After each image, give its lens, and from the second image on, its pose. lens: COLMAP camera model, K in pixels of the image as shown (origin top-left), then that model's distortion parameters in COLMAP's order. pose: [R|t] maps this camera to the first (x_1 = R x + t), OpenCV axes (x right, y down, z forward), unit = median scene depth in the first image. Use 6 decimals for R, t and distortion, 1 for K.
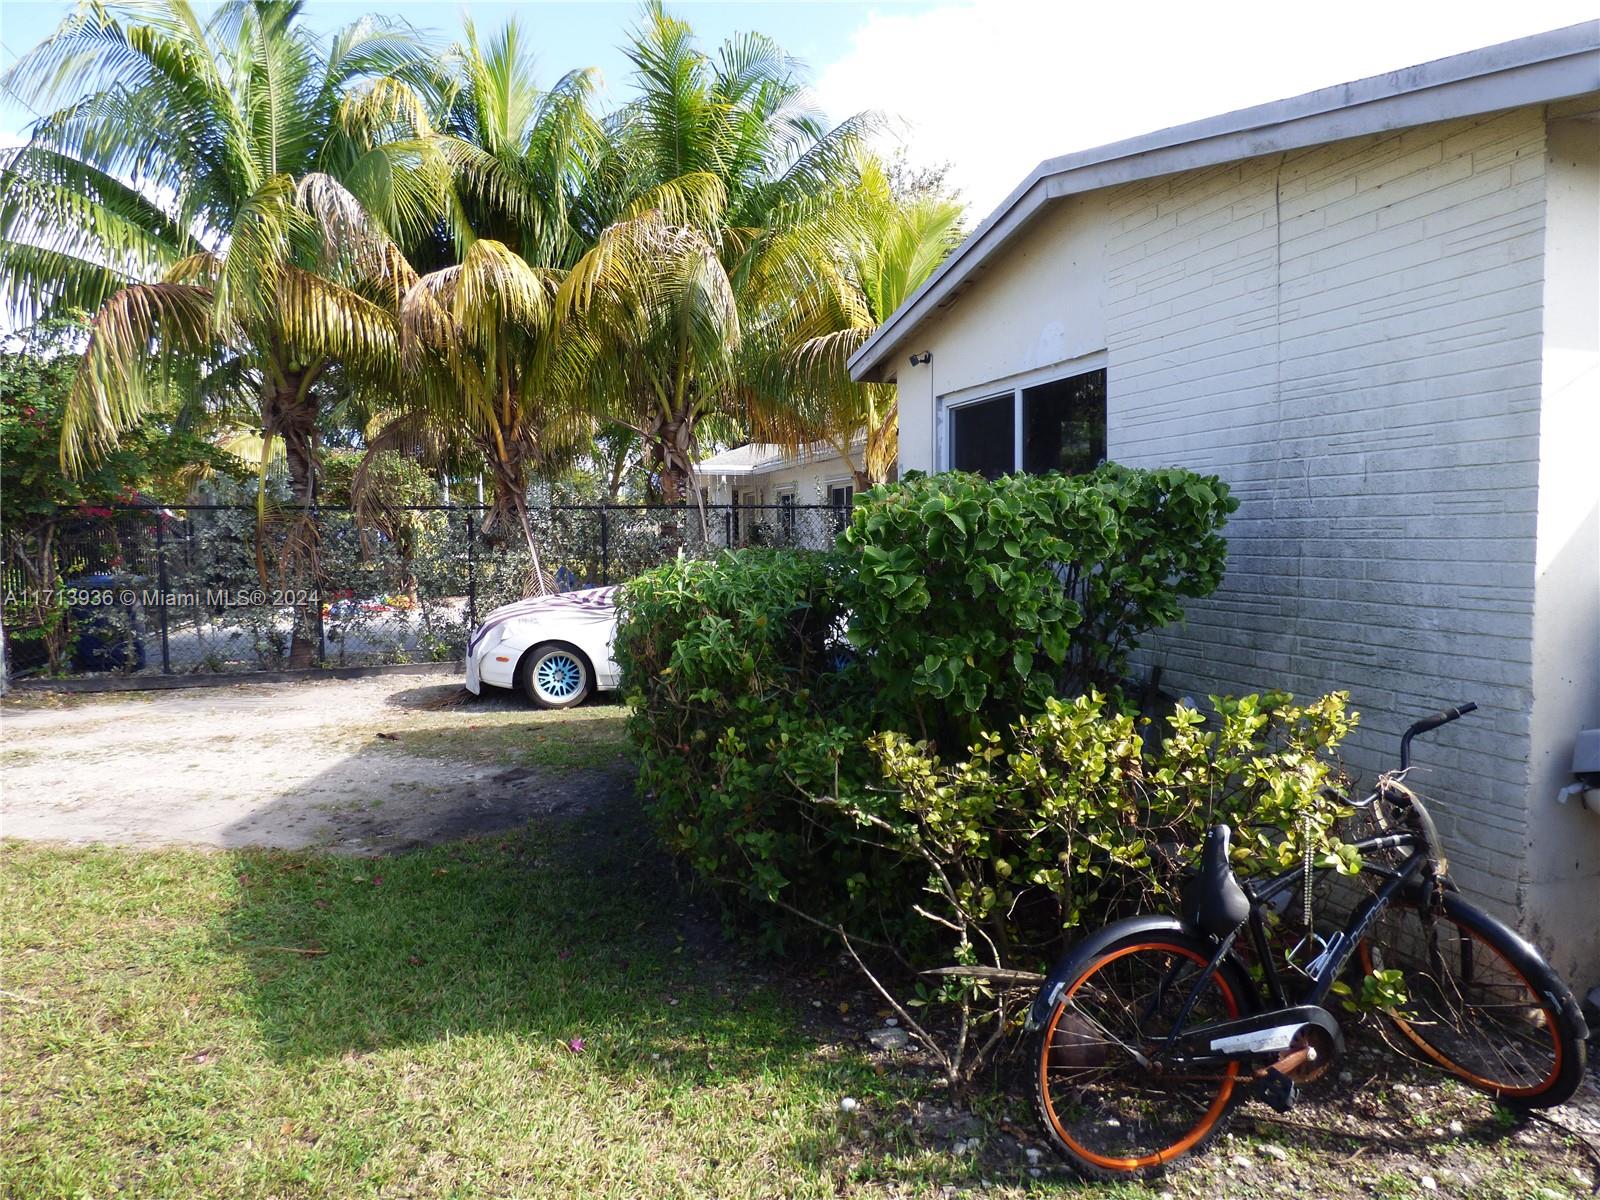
lens RADIAL K [[939.1, 0, 800.0], [0, 939.1, 600.0], [0, 0, 1]] dist [0.000015, -0.000399]
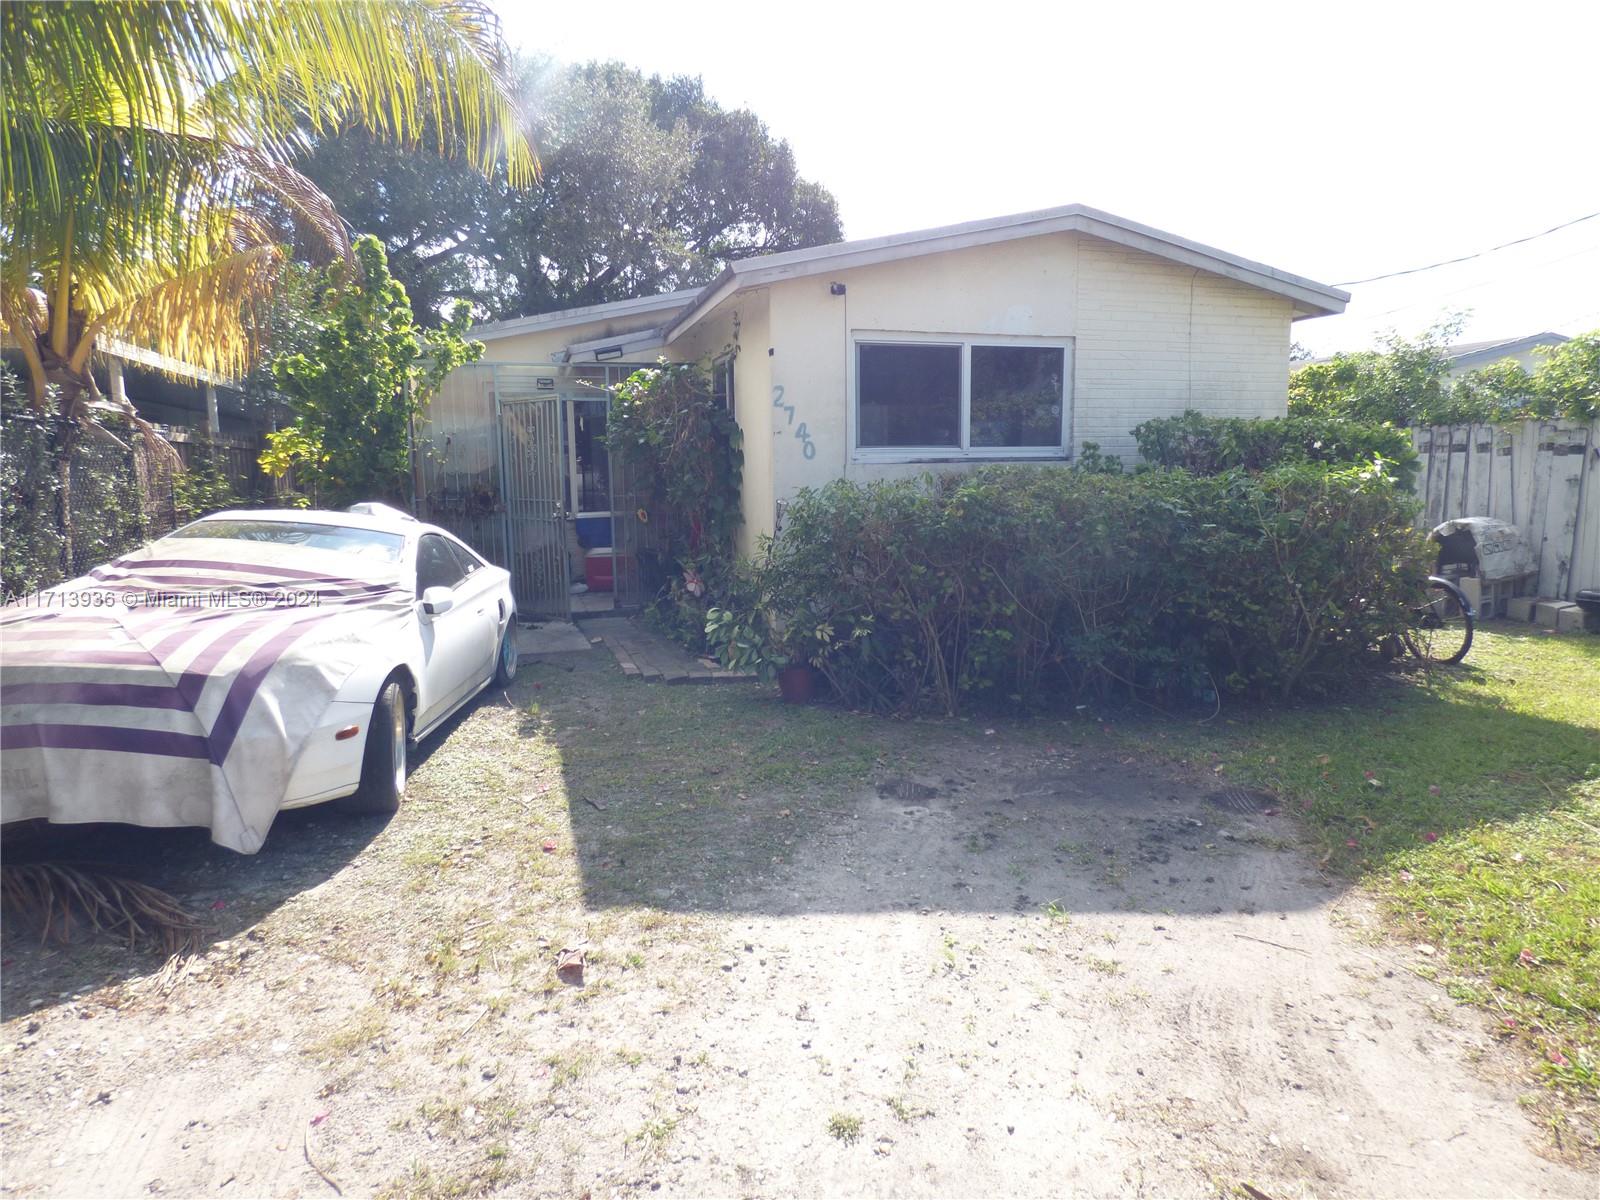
lens RADIAL K [[939.1, 0, 800.0], [0, 939.1, 600.0], [0, 0, 1]] dist [0.000015, -0.000399]
pose [[0.061883, -0.132708, 0.989221, -1.325818], [0.085673, 0.988169, 0.127208, -0.068127], [-0.994400, 0.076878, 0.072520, 1.368477]]
